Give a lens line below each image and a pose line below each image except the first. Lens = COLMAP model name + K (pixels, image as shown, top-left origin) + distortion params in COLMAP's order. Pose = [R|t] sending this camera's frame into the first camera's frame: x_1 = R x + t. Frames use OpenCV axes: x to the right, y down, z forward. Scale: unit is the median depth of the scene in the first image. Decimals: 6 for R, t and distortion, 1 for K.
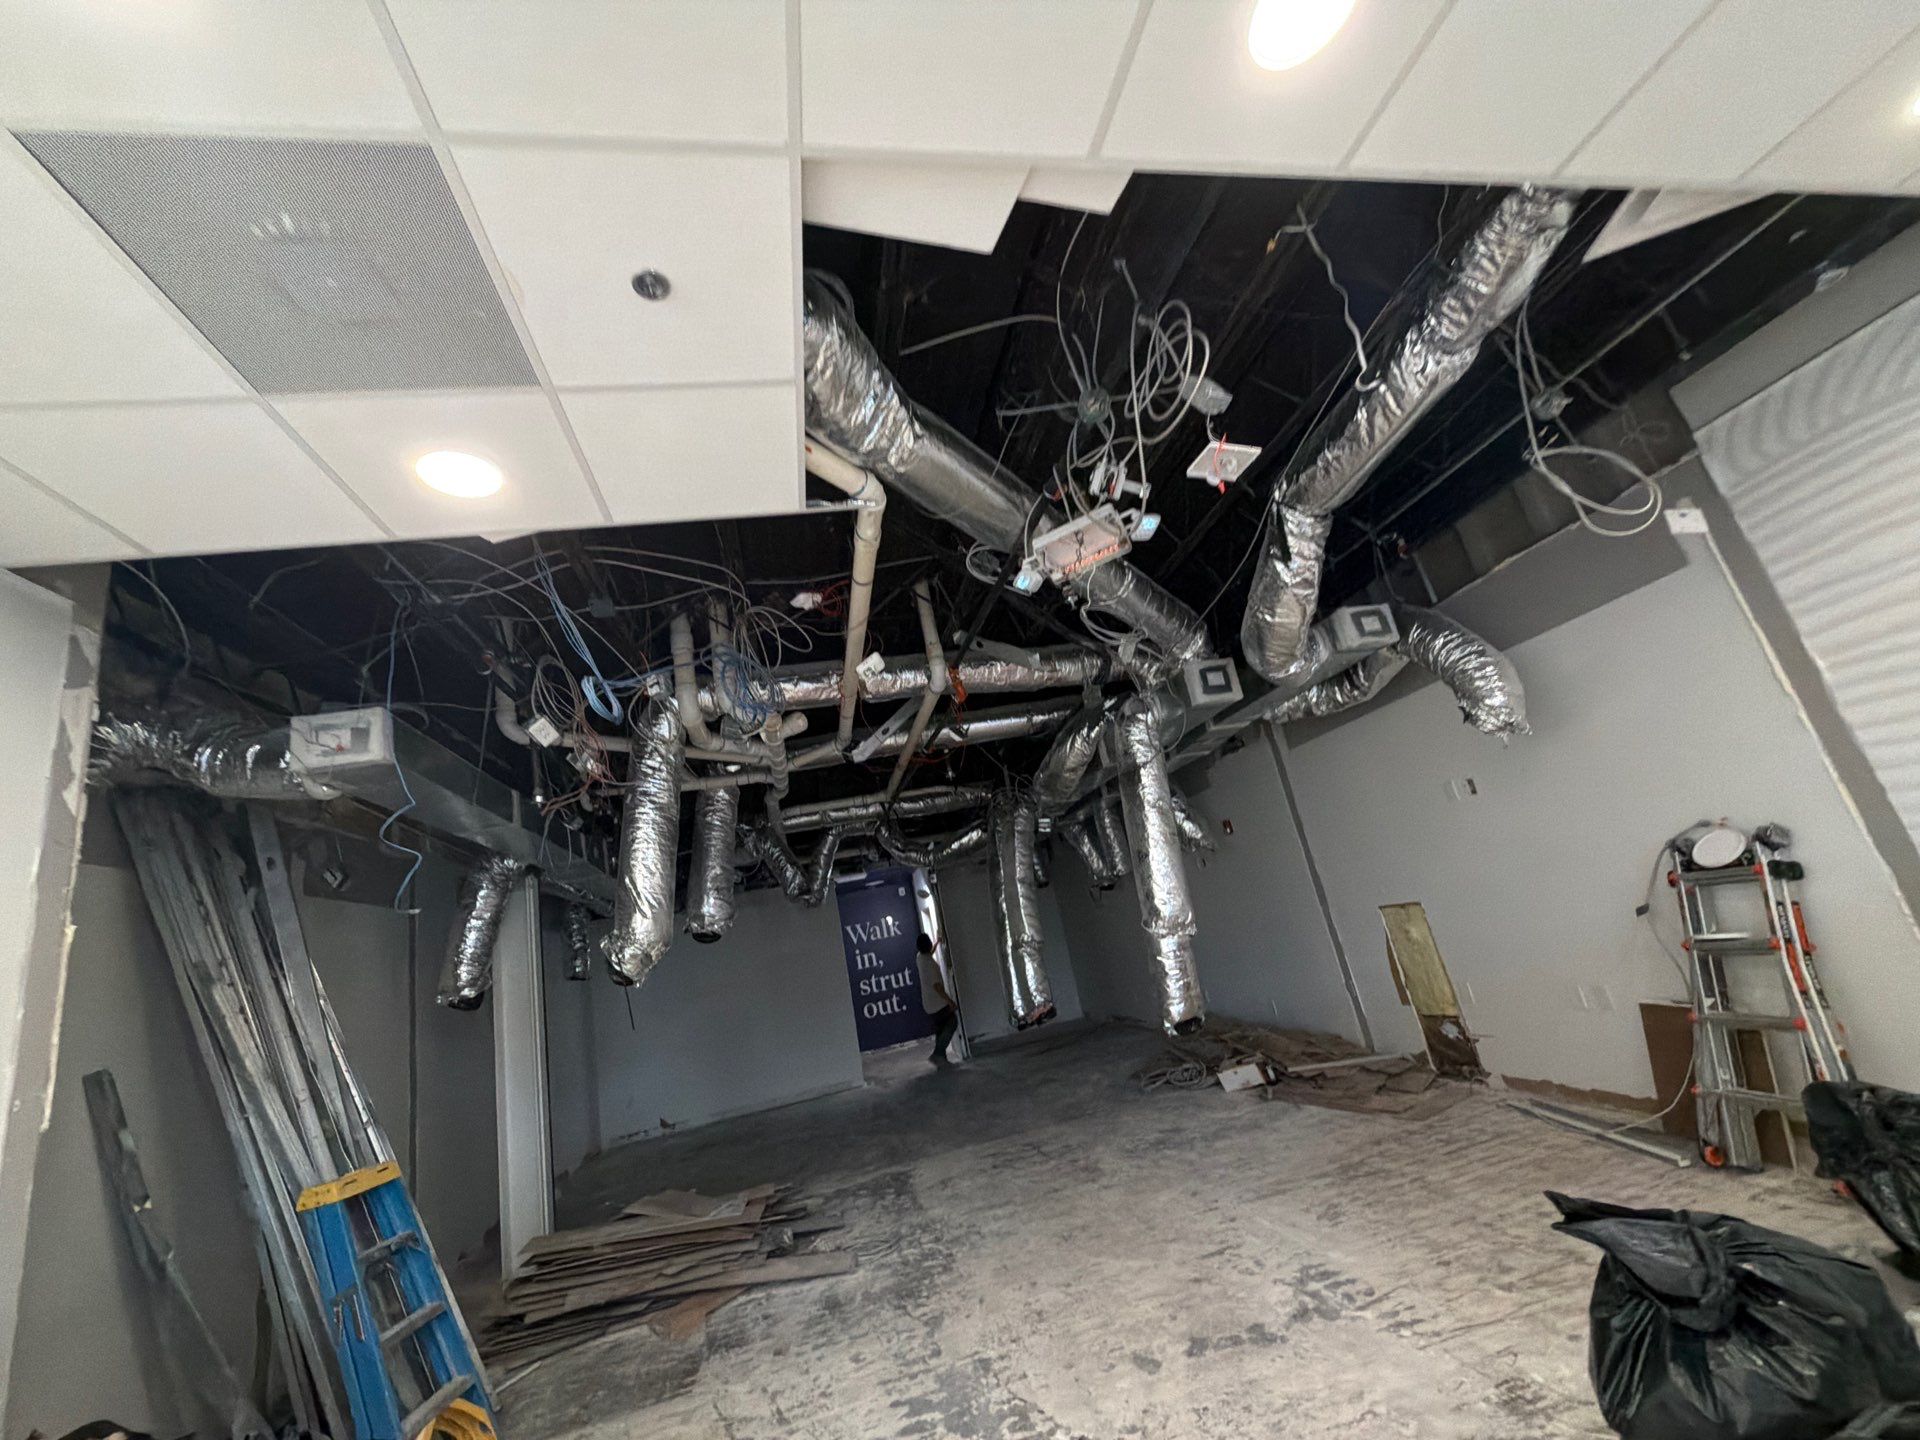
lens RADIAL K [[767.1, 0, 959.9], [0, 767.1, 721.3], [0, 0, 1]] dist [0.000116, -0.000080]
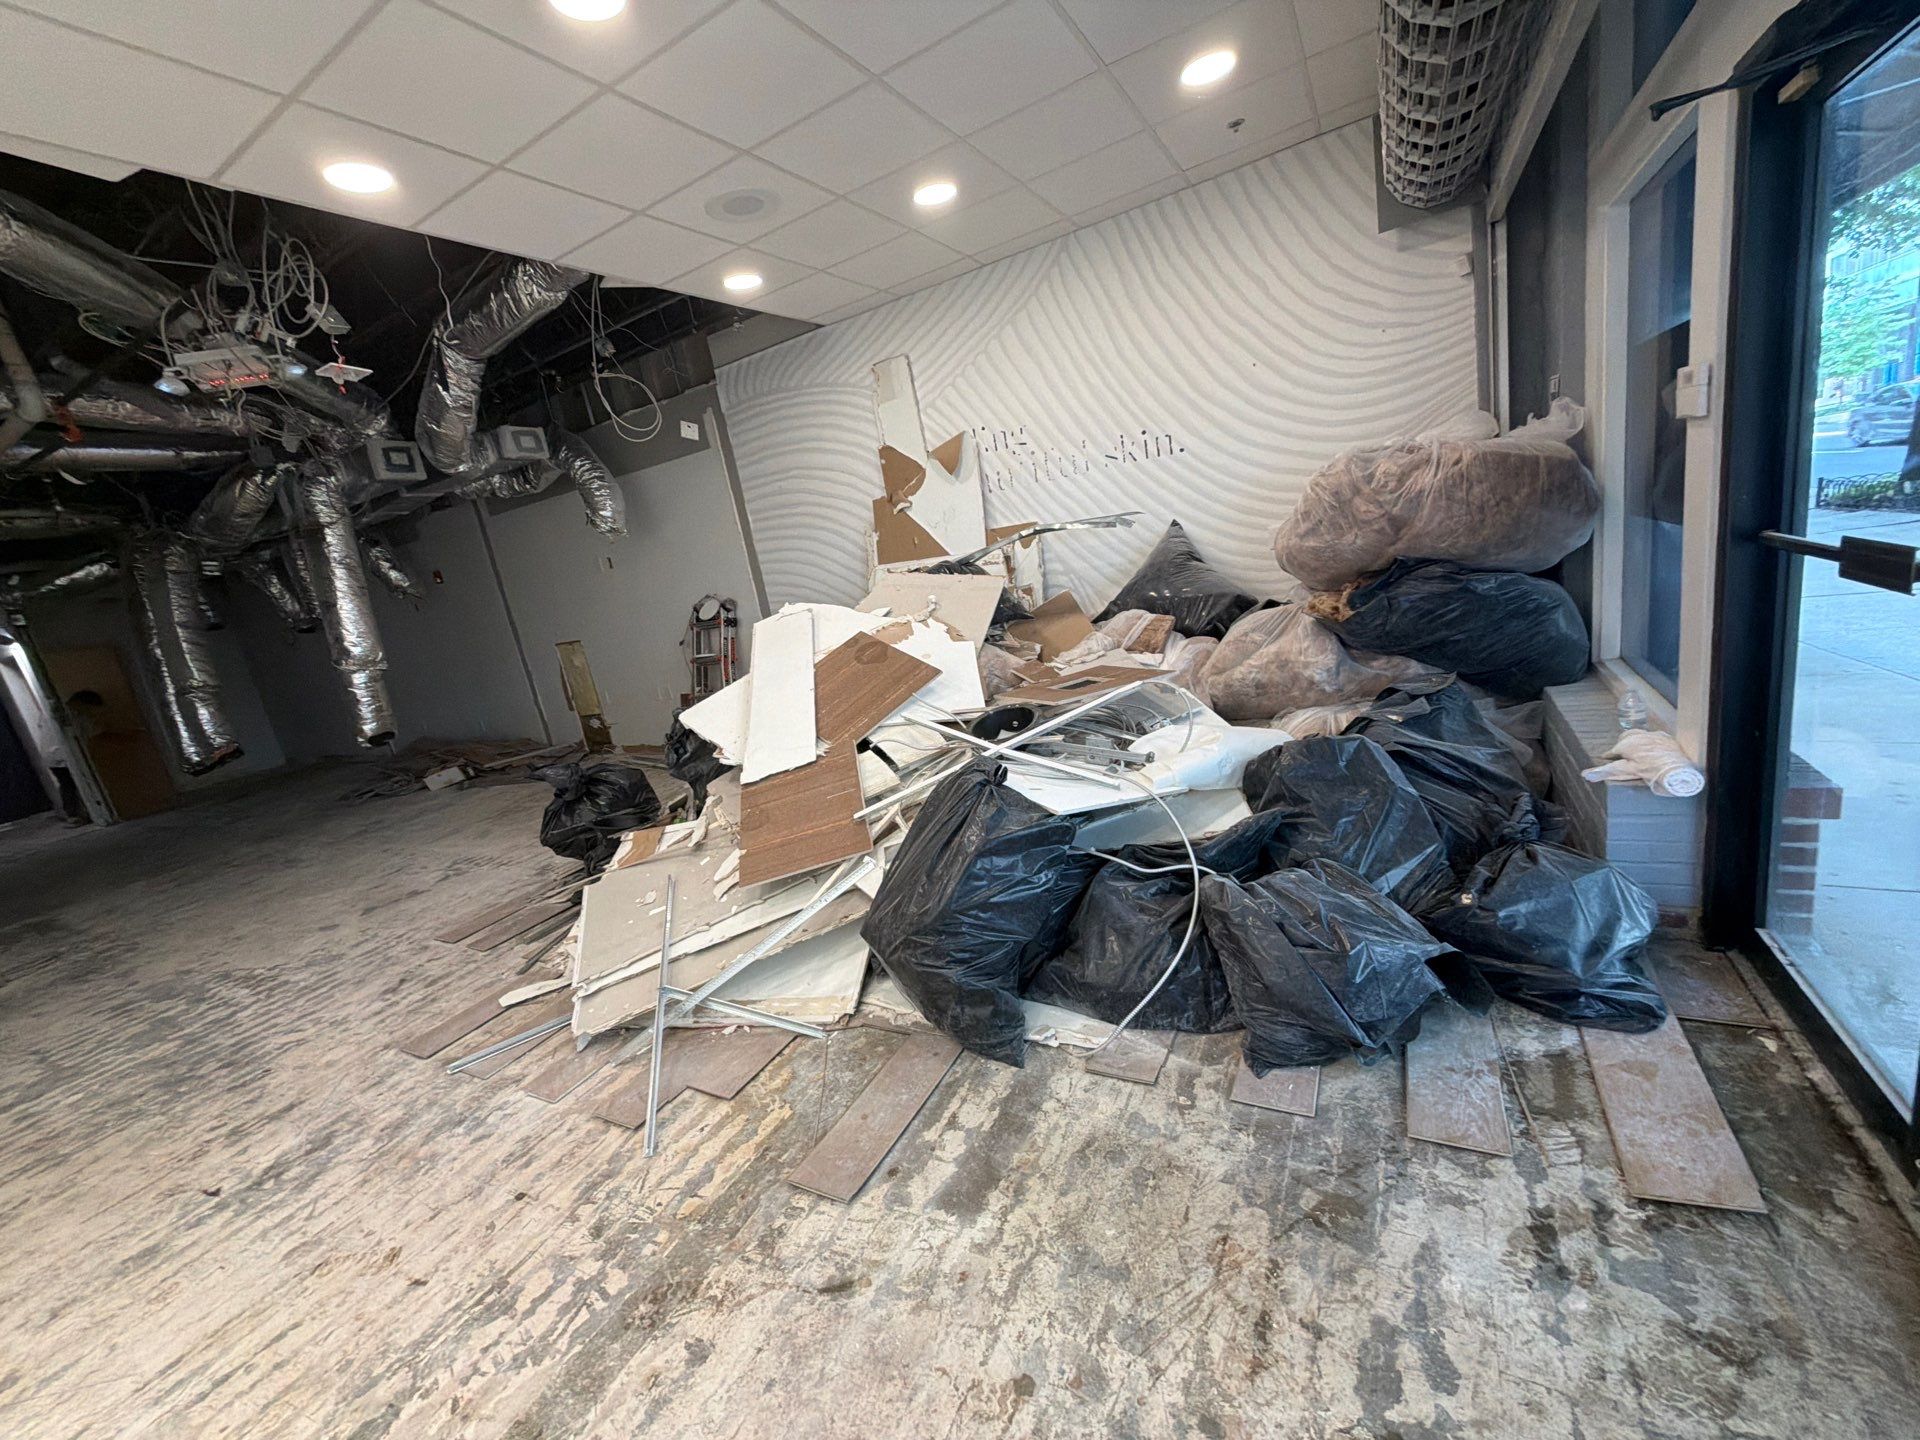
lens RADIAL K [[767.1, 0, 959.9], [0, 767.1, 721.3], [0, 0, 1]] dist [0.000116, -0.000080]
pose [[0.644503, -0.097198, 0.758398, -0.045417], [-0.159069, 0.953140, 0.257337, -0.109102], [-0.747872, -0.286492, 0.598840, -0.463119]]
